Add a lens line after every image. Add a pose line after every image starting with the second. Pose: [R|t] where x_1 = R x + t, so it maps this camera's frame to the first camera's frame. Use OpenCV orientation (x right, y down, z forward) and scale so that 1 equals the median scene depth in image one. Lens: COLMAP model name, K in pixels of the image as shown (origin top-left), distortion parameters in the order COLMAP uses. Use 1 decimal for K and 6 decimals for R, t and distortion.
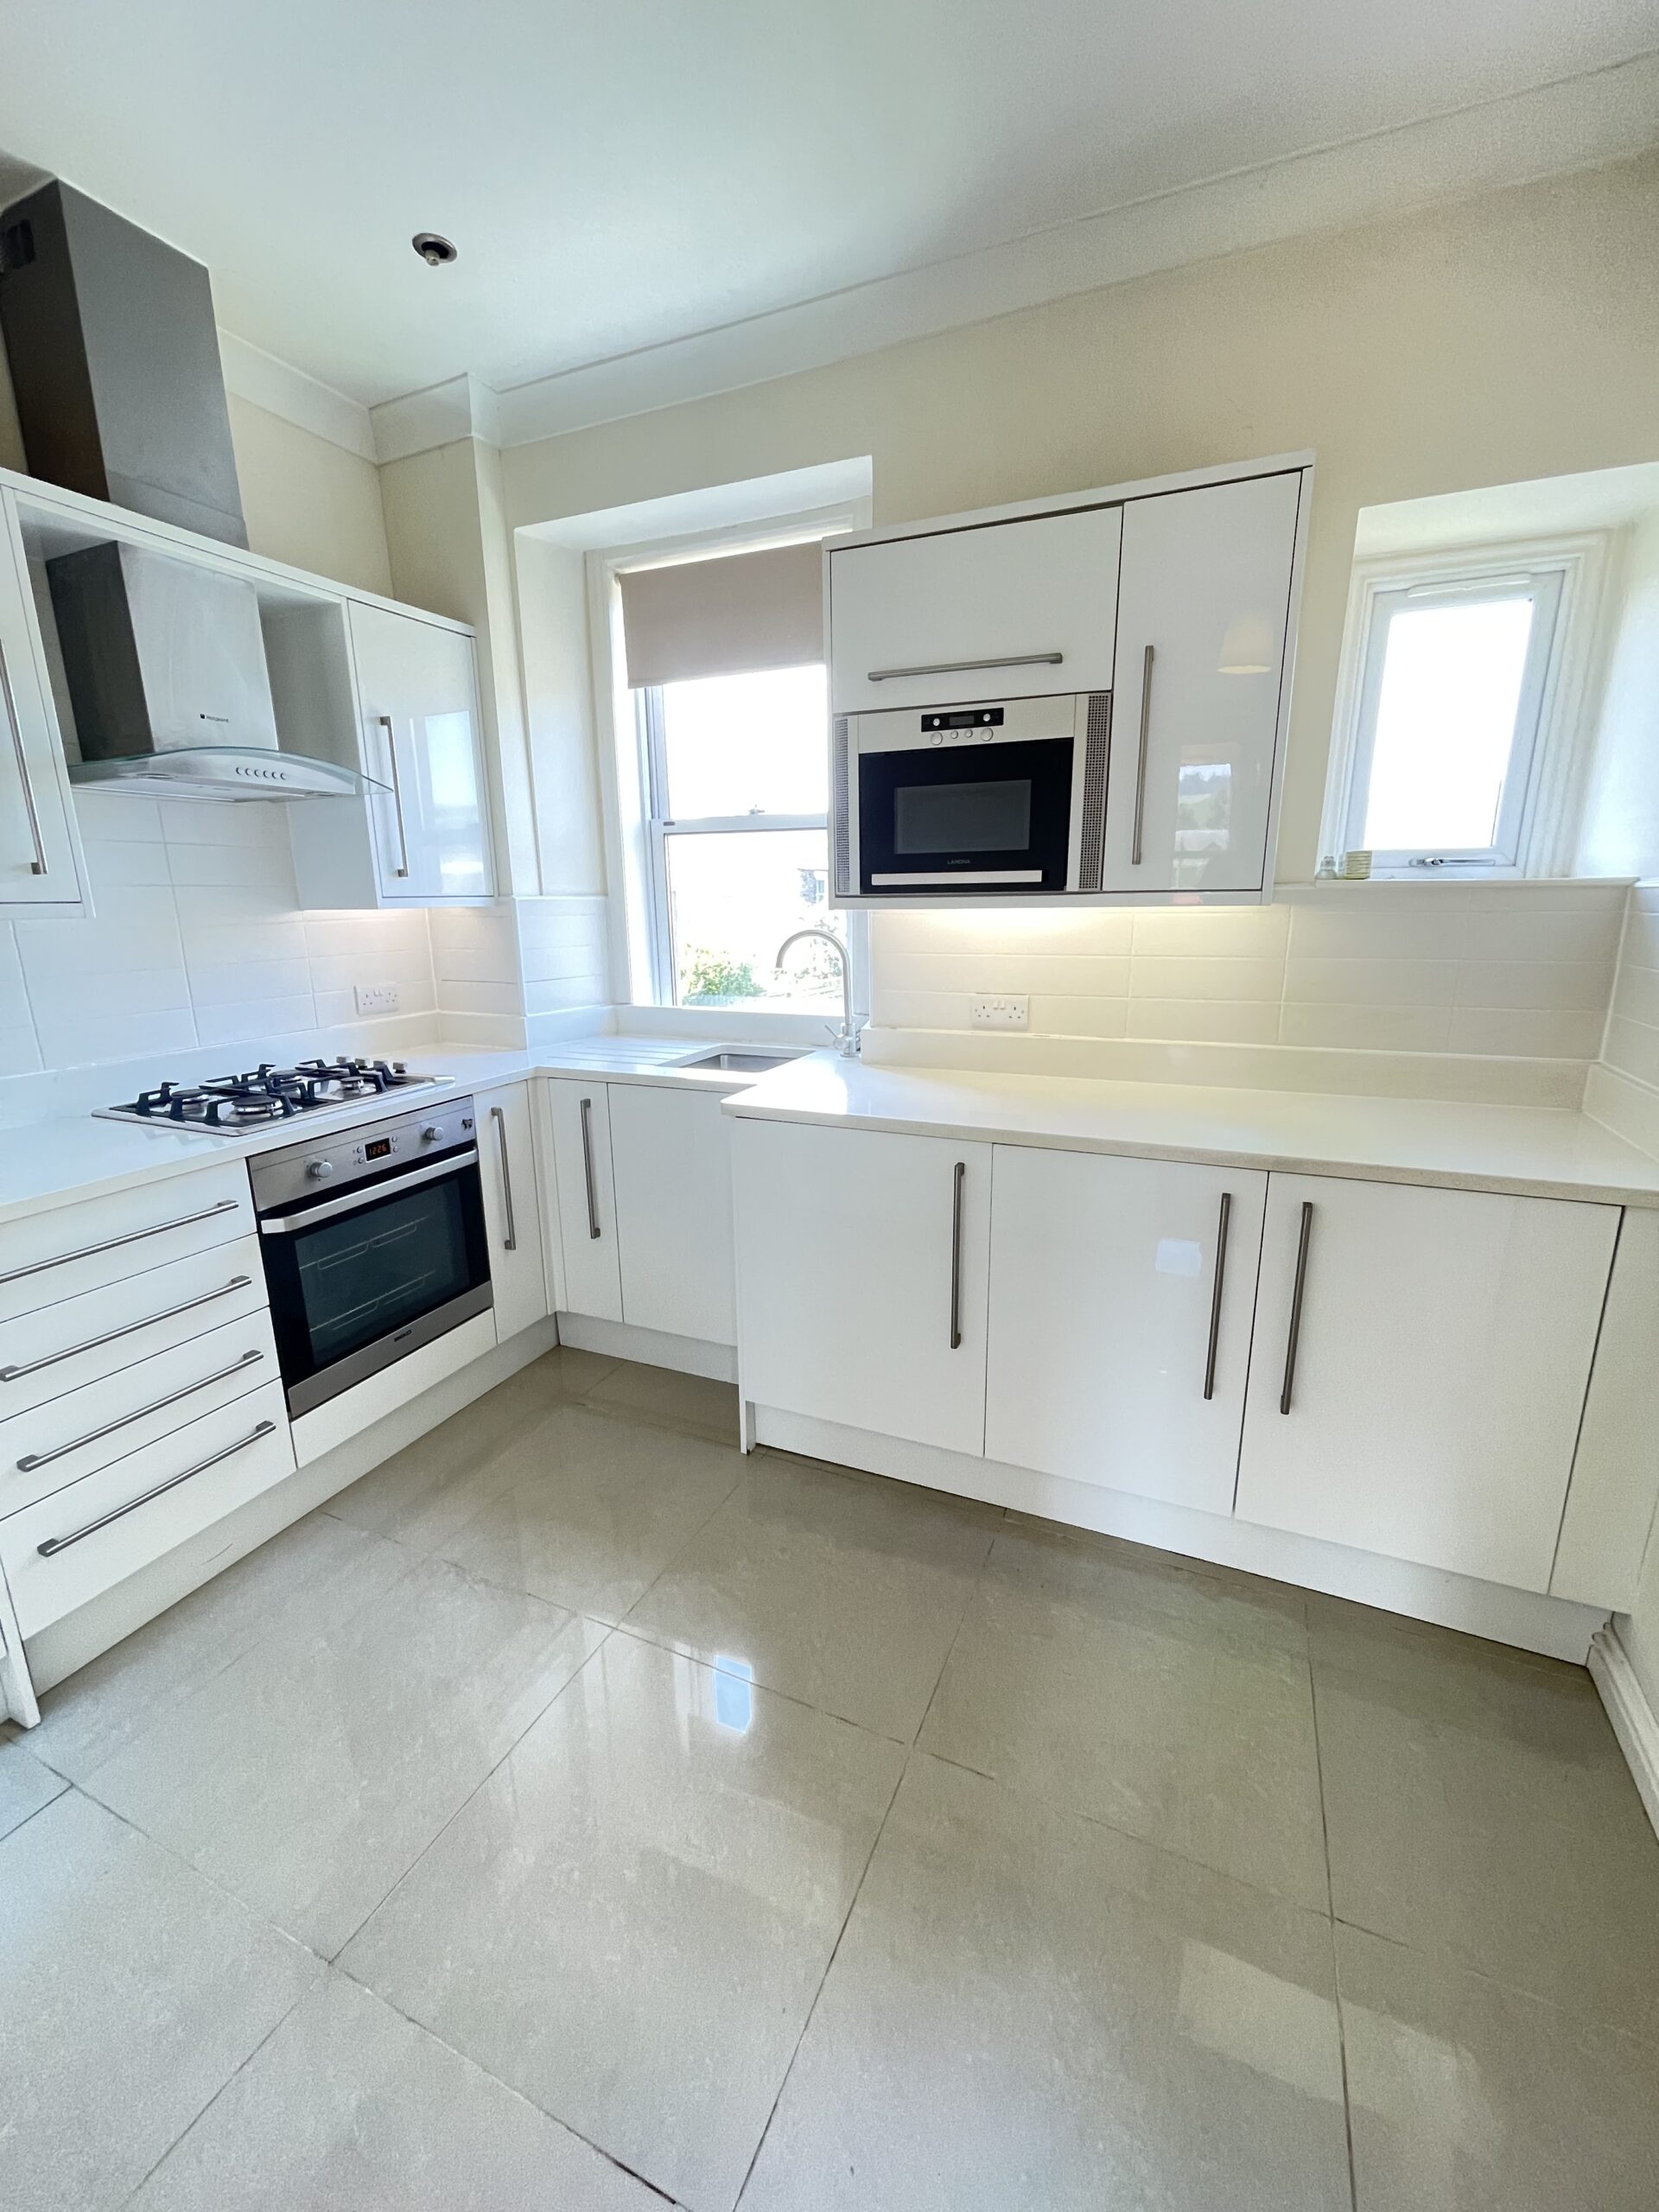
lens RADIAL K [[895.3, 0, 819.1], [0, 895.3, 1102.7], [0, 0, 1]] dist [-0.004183, 0.000925]
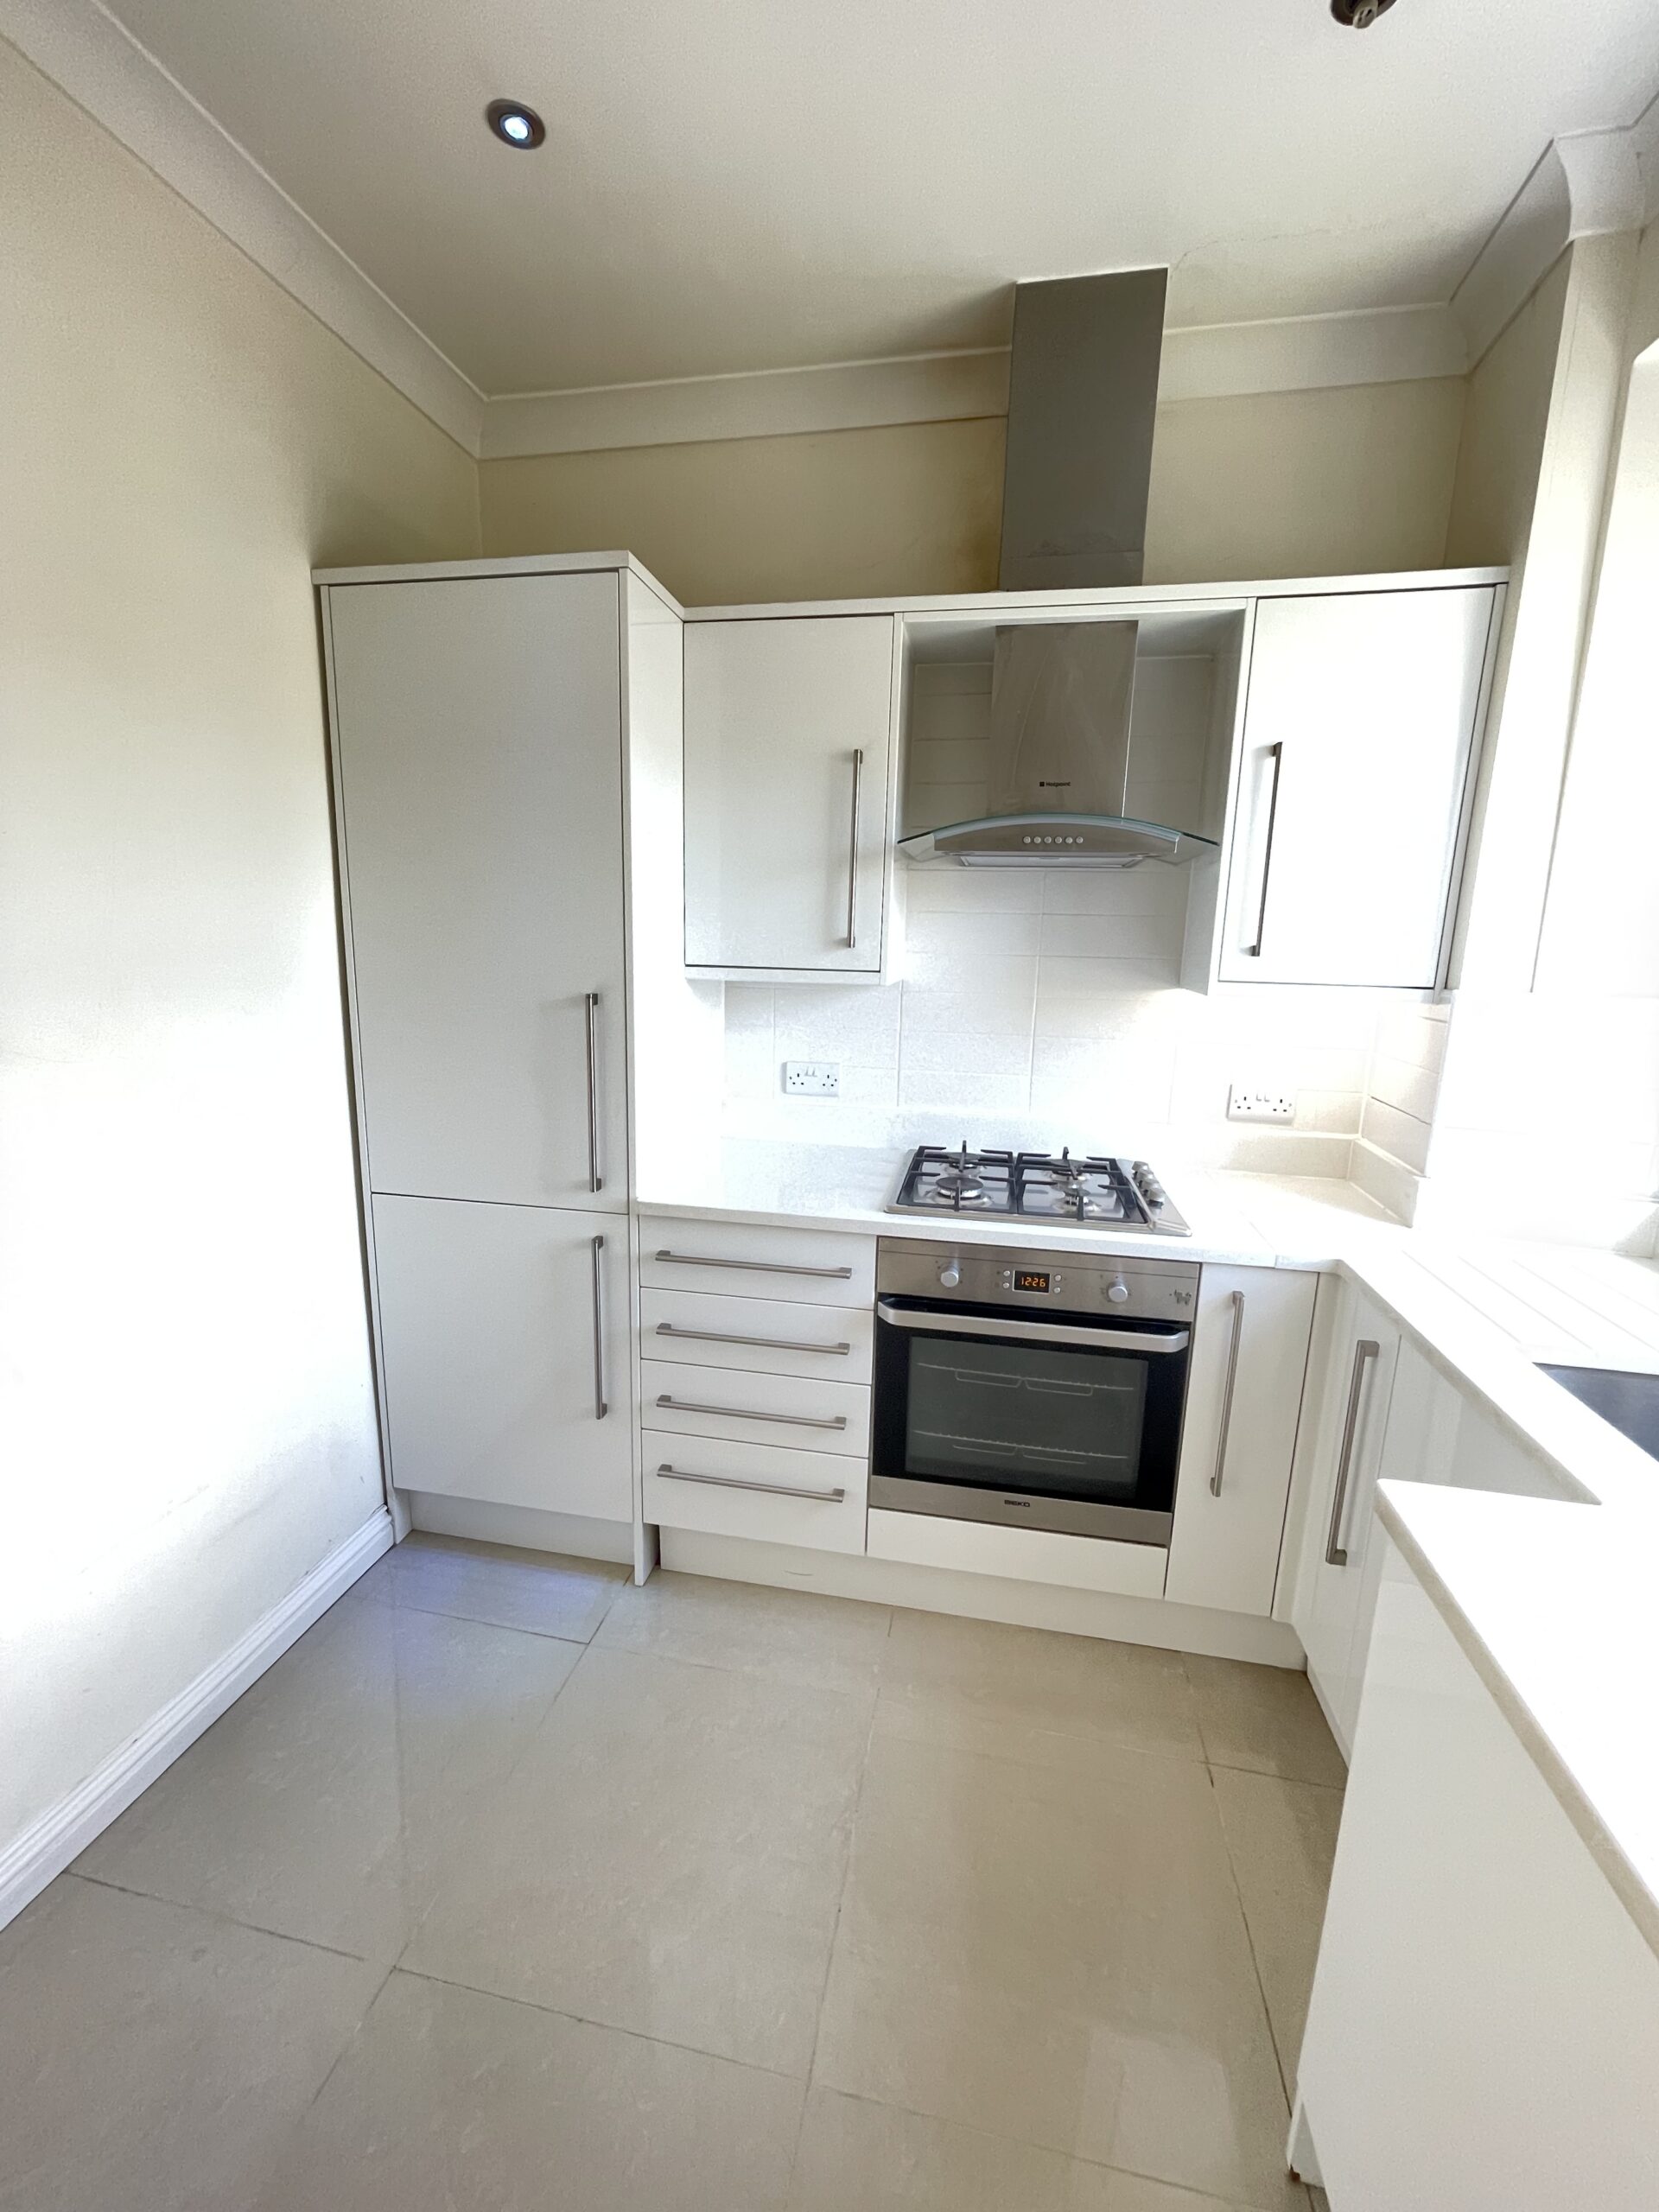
lens RADIAL K [[895.3, 0, 825.6], [0, 895.3, 1099.7], [0, 0, 1]] dist [-0.004183, 0.000925]
pose [[0.221471, 0.201087, -0.954209, 0.207742], [-0.245978, 0.958387, 0.144876, -0.171881], [0.943634, 0.202628, 0.261718, 0.536506]]
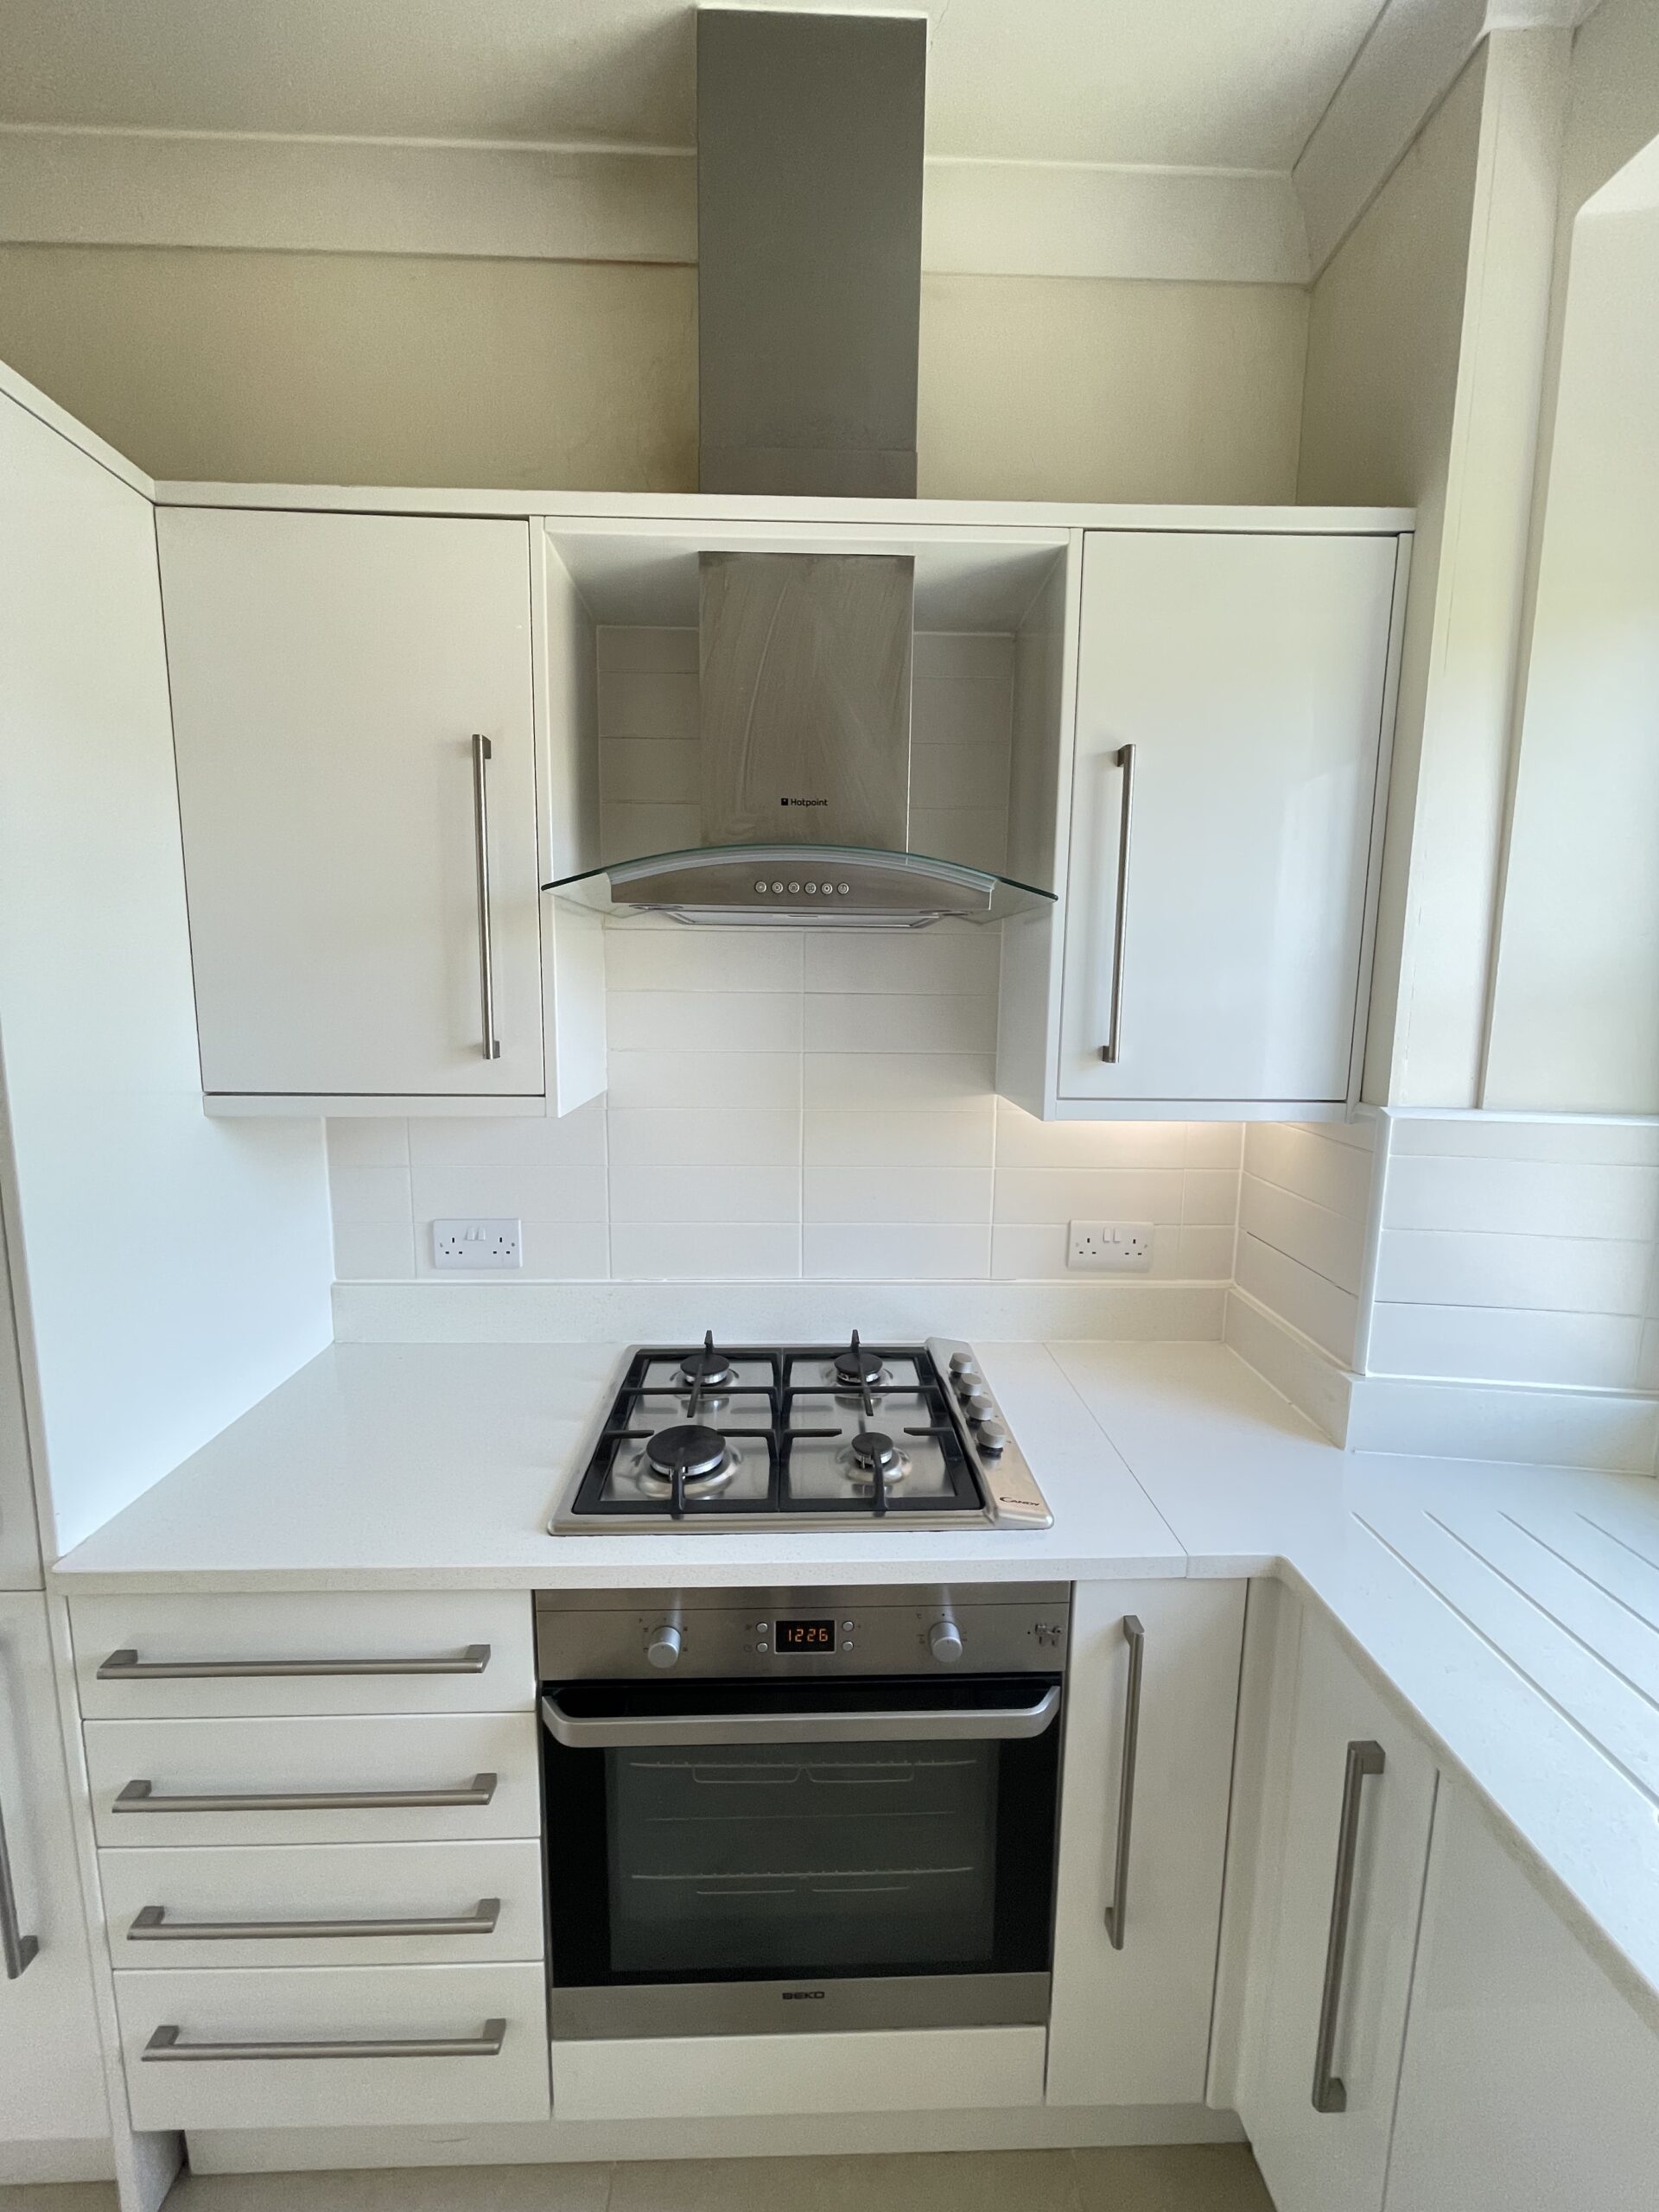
lens RADIAL K [[895.3, 0, 831.2], [0, 895.3, 1100.2], [0, 0, 1]] dist [-0.004183, 0.000925]
pose [[0.438675, 0.142702, -0.887243, -0.094682], [-0.220101, 0.974301, 0.047881, -0.241243], [0.871275, 0.174279, 0.458811, 0.698092]]
